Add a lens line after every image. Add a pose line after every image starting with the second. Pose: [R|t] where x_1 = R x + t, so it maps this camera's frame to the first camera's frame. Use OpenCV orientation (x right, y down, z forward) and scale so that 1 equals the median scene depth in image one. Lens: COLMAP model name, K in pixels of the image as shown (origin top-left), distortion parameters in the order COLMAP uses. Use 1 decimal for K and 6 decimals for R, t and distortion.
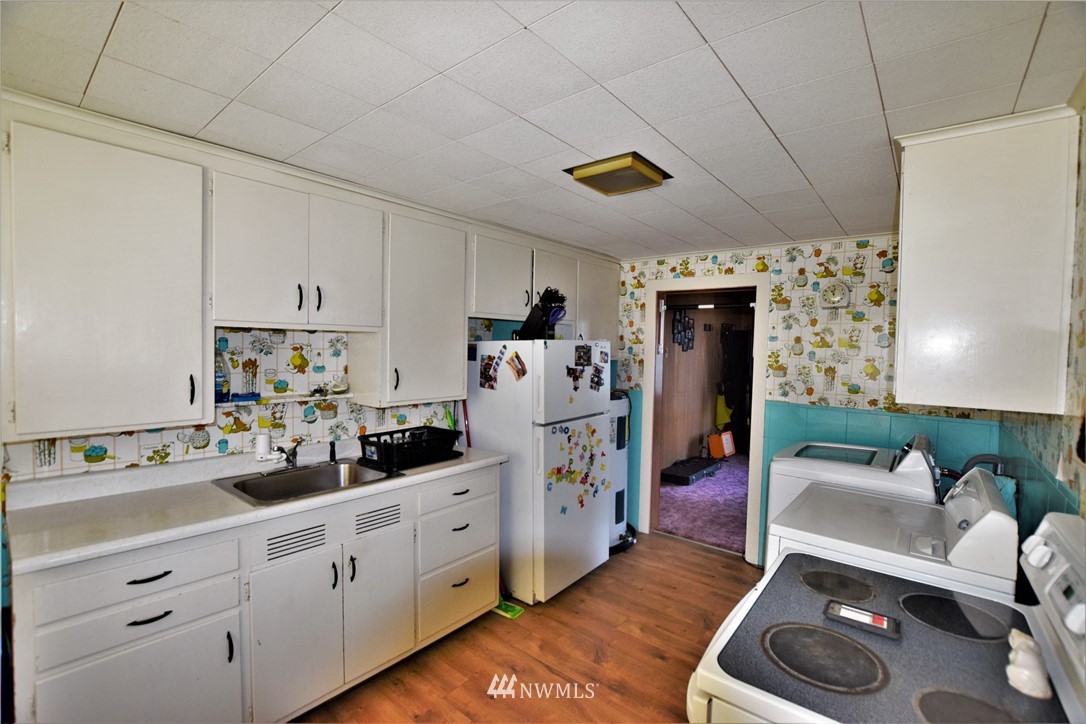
lens RADIAL K [[474.9, 0, 542.6], [0, 474.9, 362.2], [0, 0, 1]] dist [-0.005542, -0.000506]
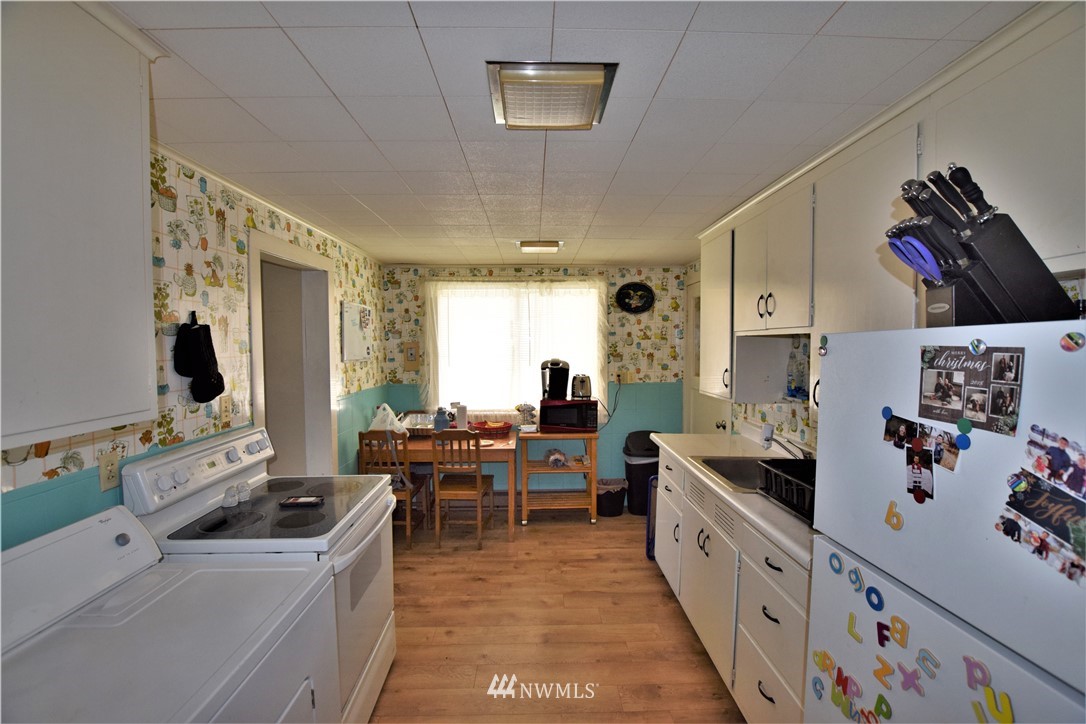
lens RADIAL K [[474.9, 0, 542.3], [0, 474.9, 363.8], [0, 0, 1]] dist [-0.005542, -0.000506]
pose [[-0.753115, 0.011827, -0.657783, 0.436169], [-0.031046, 0.998086, 0.053491, -0.032525], [0.657156, 0.060706, -0.751306, 1.061177]]
